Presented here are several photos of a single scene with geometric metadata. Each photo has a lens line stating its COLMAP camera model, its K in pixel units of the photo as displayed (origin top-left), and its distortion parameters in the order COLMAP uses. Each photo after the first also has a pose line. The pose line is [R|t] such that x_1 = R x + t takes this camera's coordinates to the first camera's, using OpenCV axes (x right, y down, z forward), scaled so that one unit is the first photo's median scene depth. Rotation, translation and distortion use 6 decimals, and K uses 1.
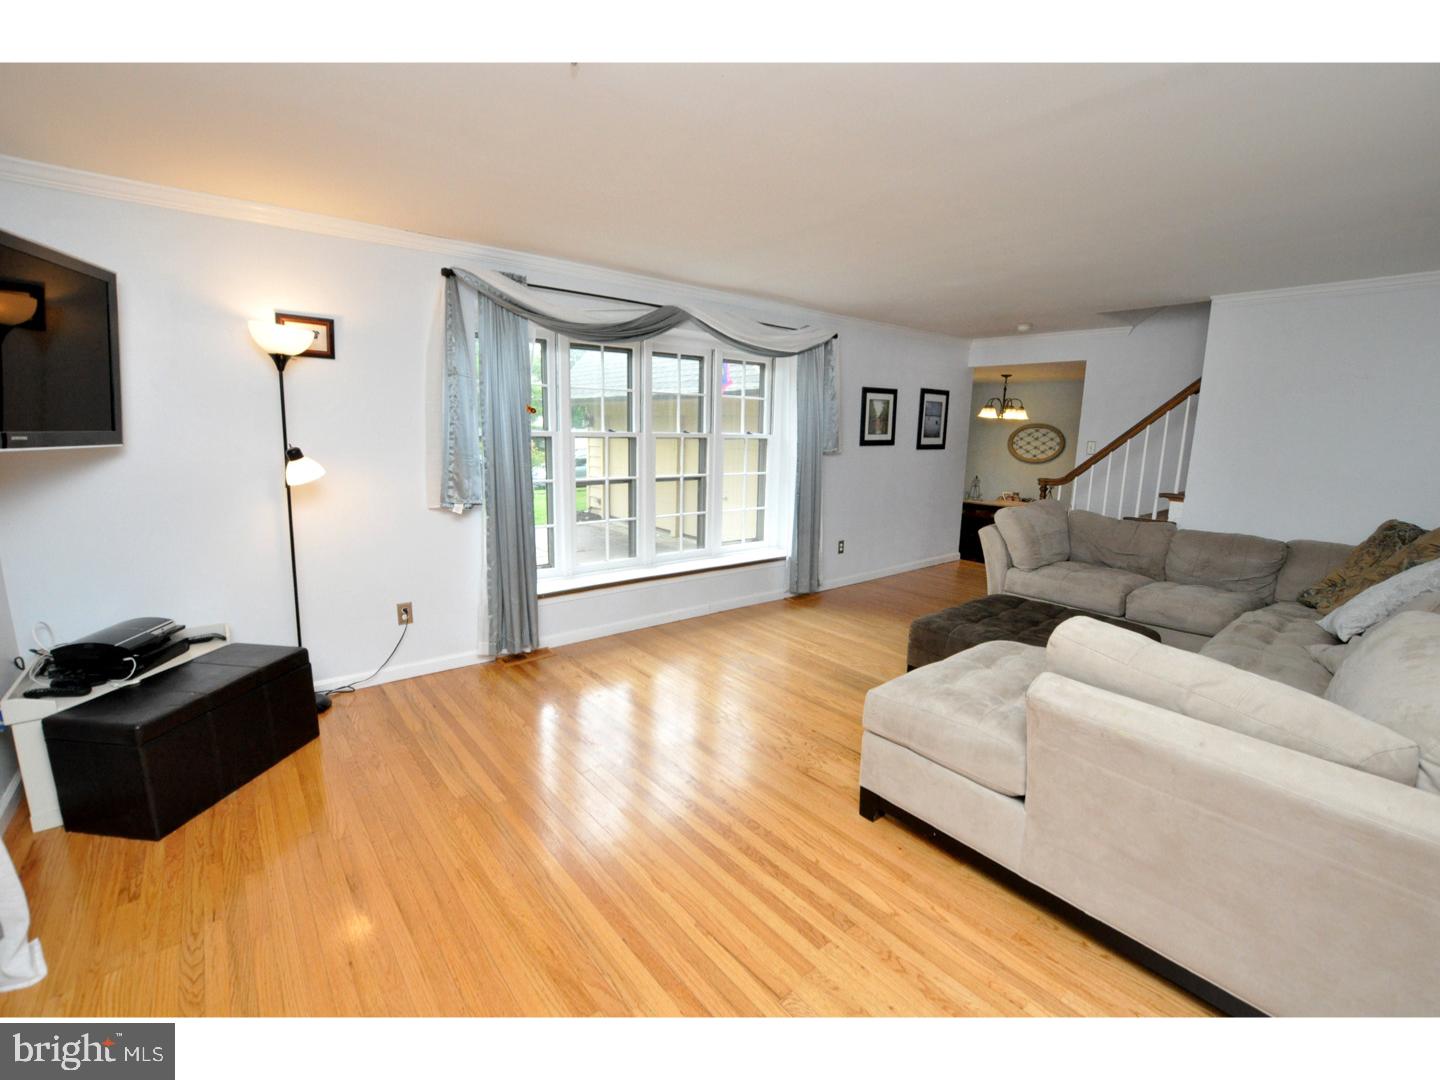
lens RADIAL K [[636.5, 0, 716.9], [0, 636.5, 538.3], [0, 0, 1]] dist [-0.015715, -0.000722]
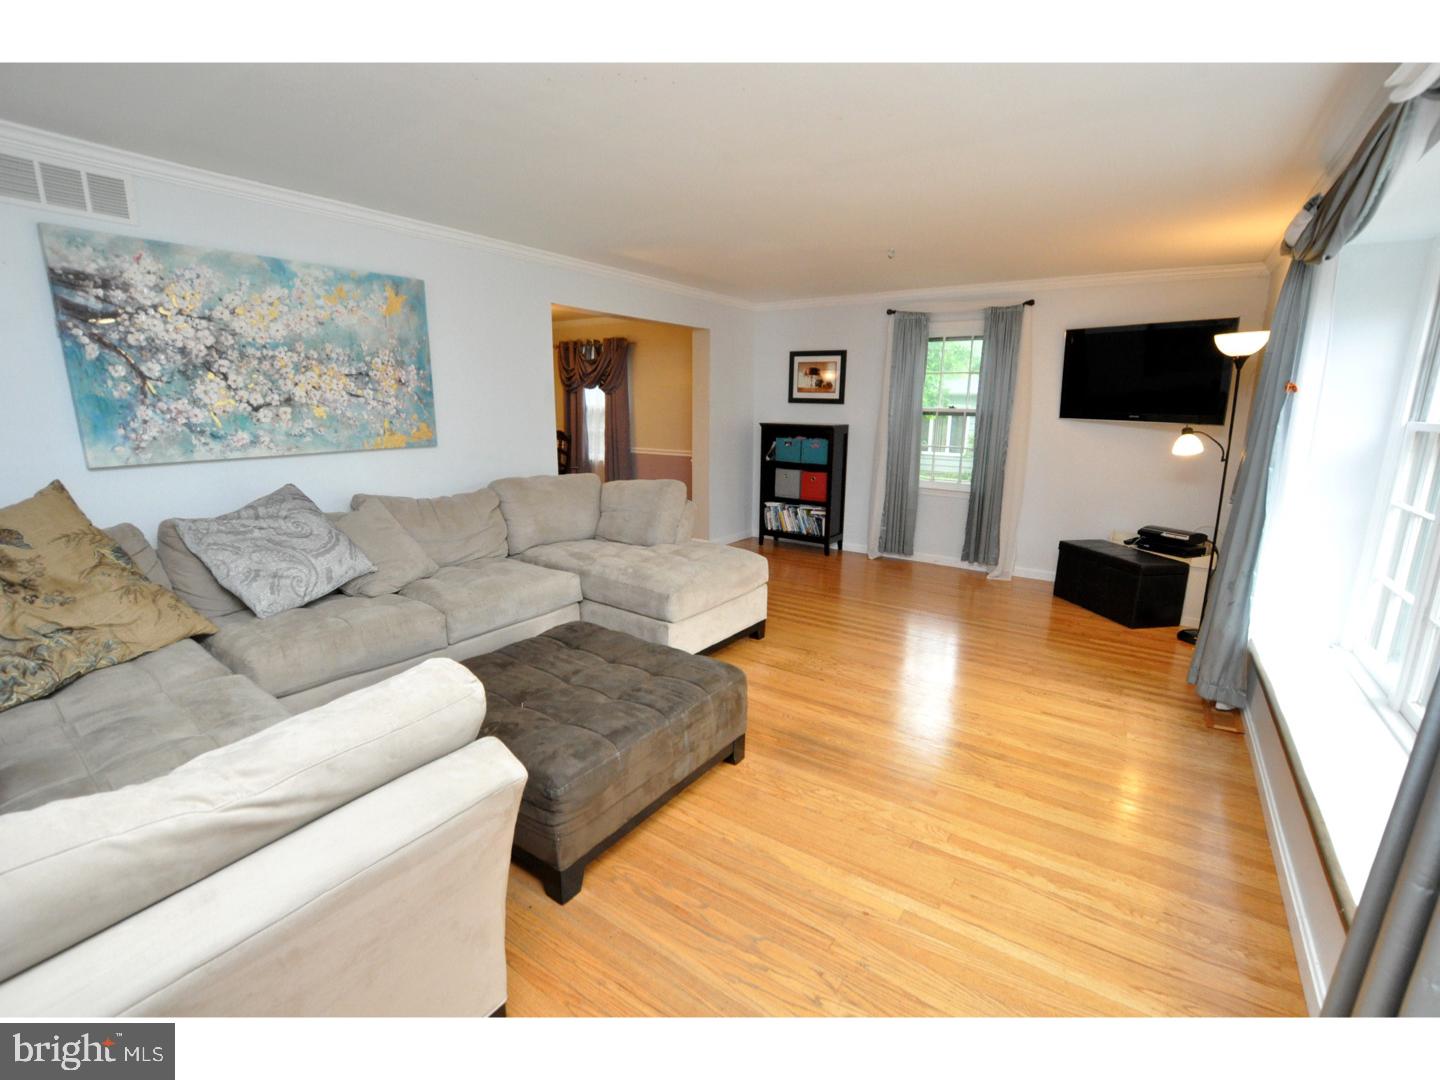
lens RADIAL K [[636.5, 0, 724.3], [0, 636.5, 546.3], [0, 0, 1]] dist [-0.015715, -0.000722]
pose [[-0.955393, 0.020028, -0.294657, 0.512048], [-0.097647, 0.920166, 0.379156, -0.239884], [0.278727, 0.391016, -0.877165, 1.499260]]
